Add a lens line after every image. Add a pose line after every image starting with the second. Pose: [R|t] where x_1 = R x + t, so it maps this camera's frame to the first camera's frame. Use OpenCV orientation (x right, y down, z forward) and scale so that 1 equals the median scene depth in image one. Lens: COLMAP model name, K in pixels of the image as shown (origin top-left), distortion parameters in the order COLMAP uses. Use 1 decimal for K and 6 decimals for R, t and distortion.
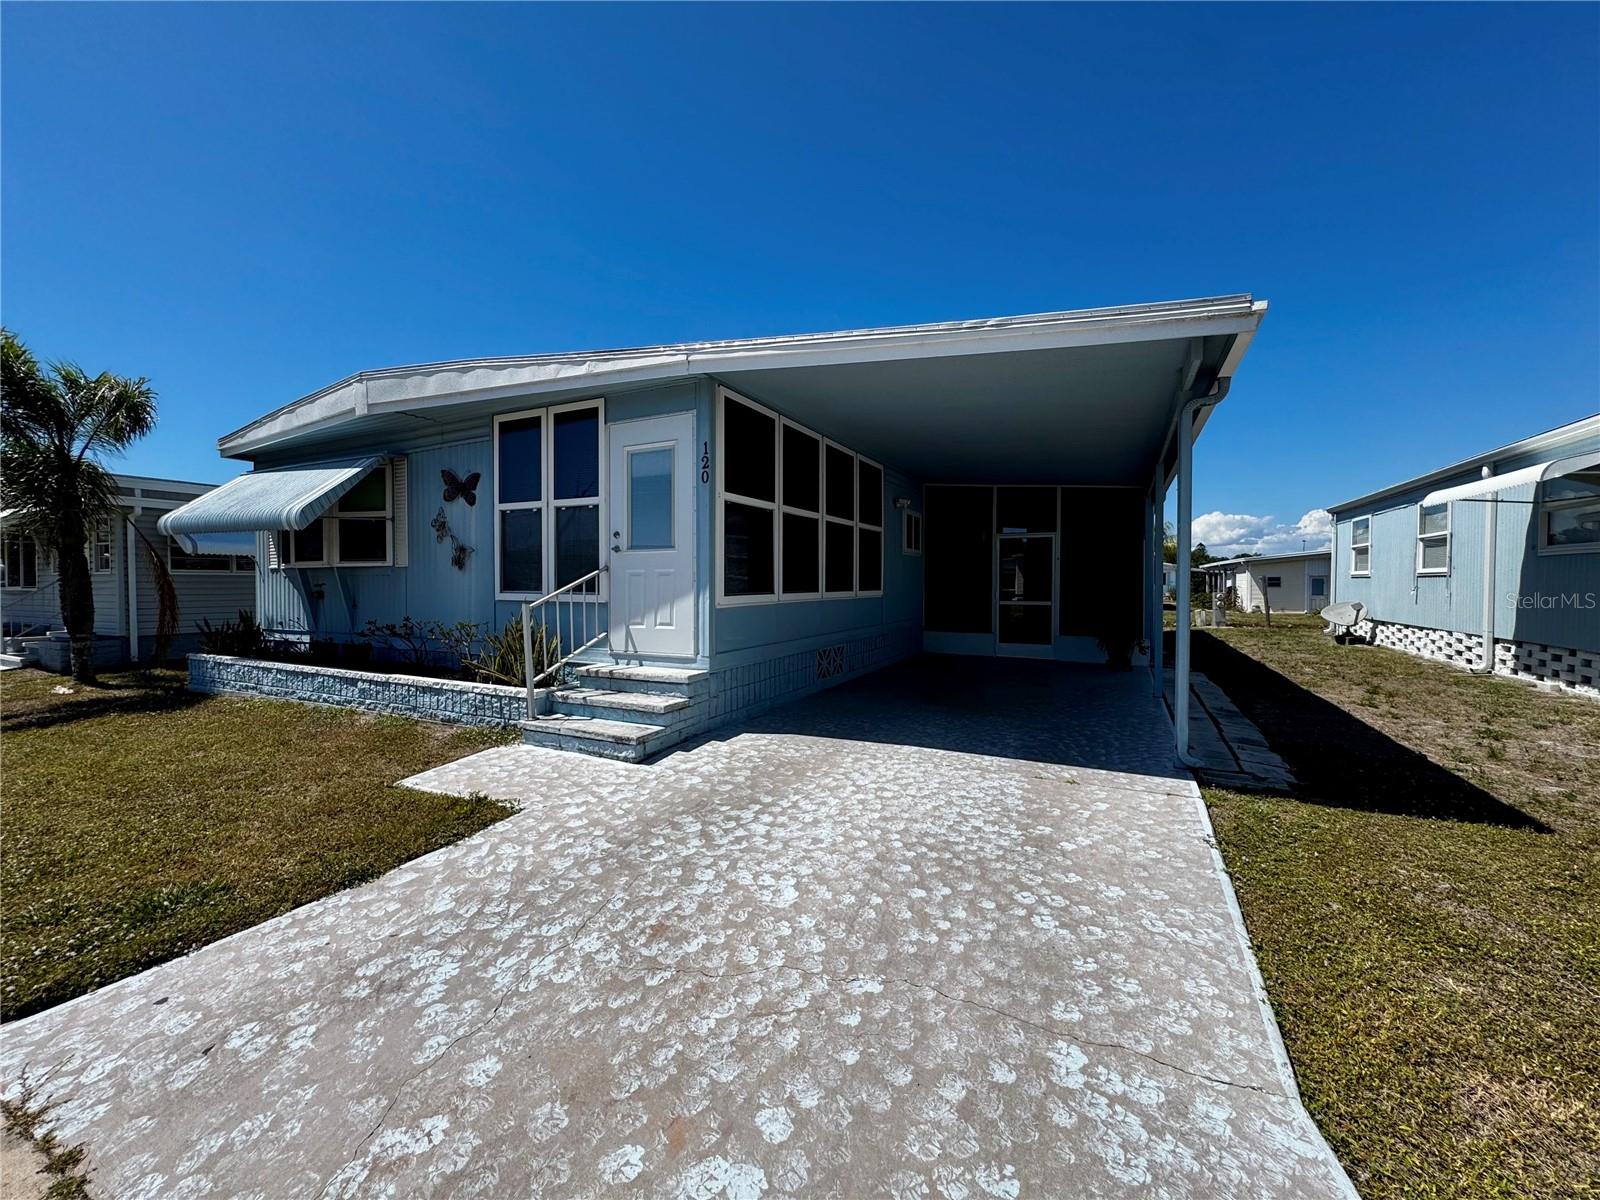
lens RADIAL K [[640.7, 0, 797.9], [0, 640.7, 597.3], [0, 0, 1]] dist [-0.002955, 0.000022]
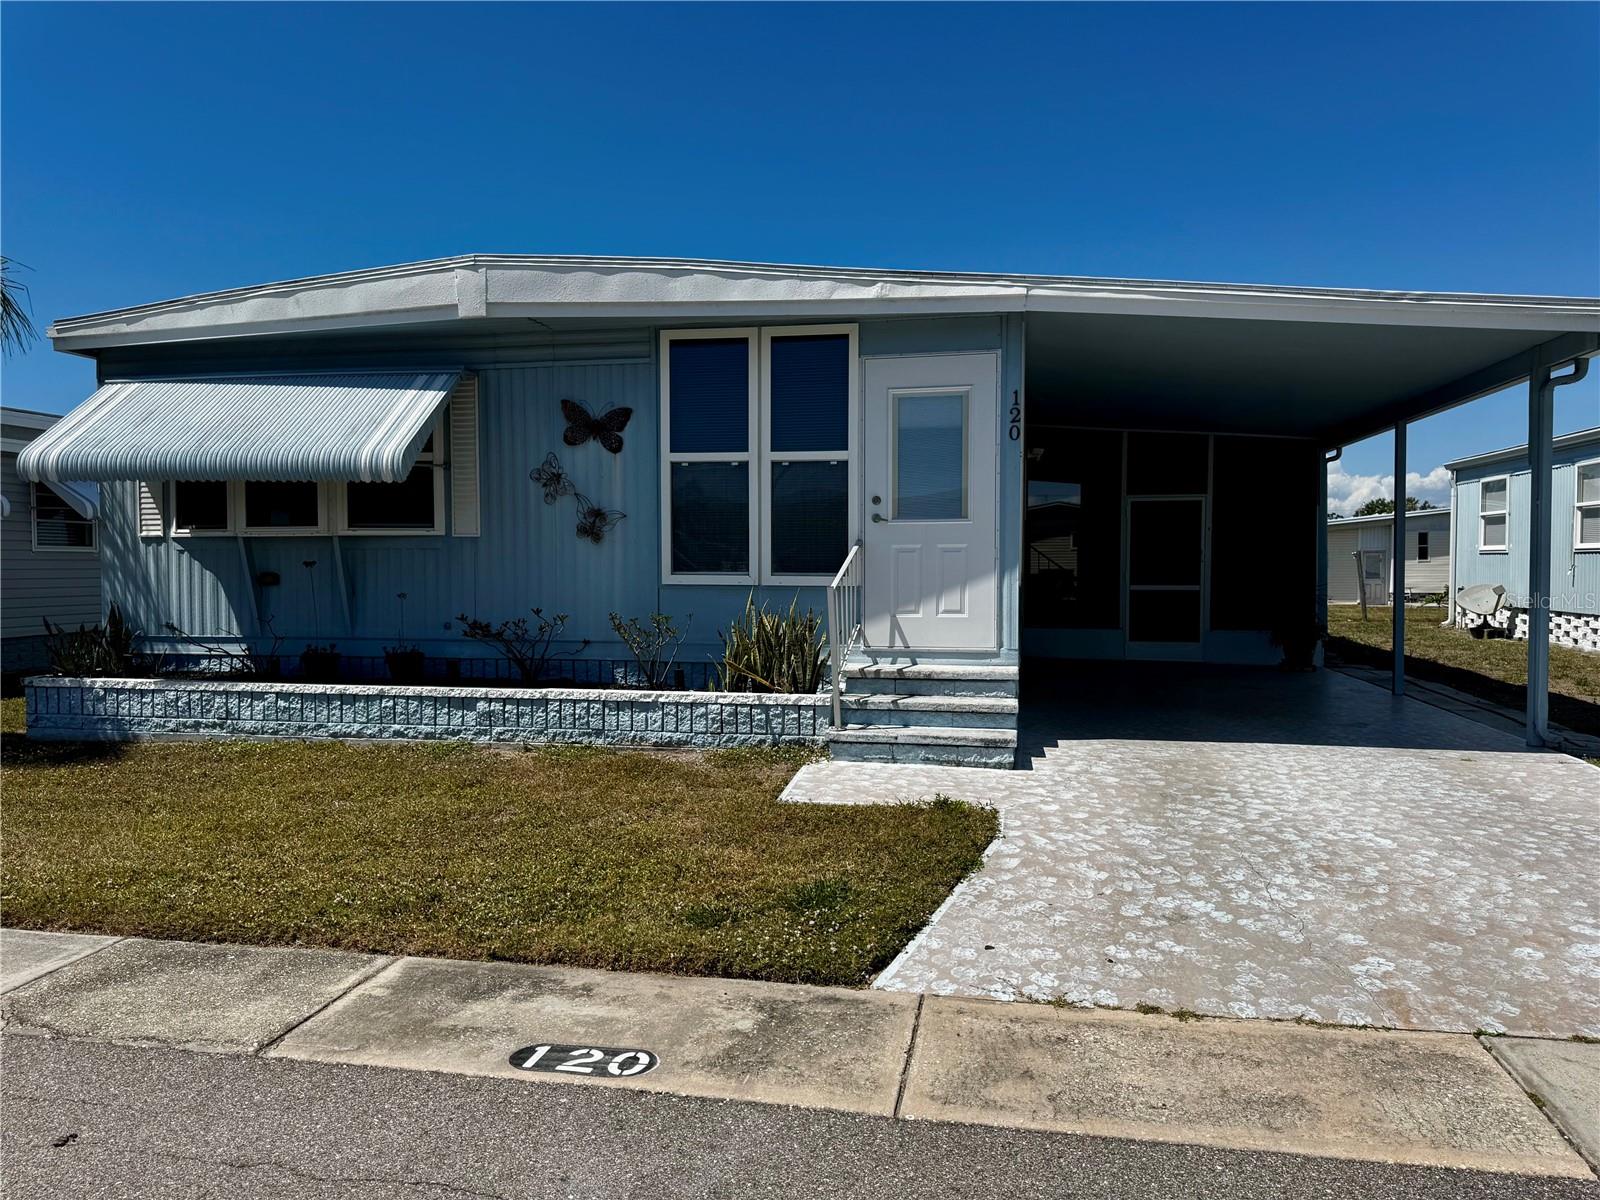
lens RADIAL K [[1117.9, 0, 804.6], [0, 1117.9, 598.9], [0, 0, 1]] dist [0.191565, -0.401843]
pose [[0.965030, -0.008596, 0.261998, -0.804212], [0.005855, 0.999920, 0.011240, 0.009002], [-0.262074, -0.009313, 0.965003, -0.344542]]
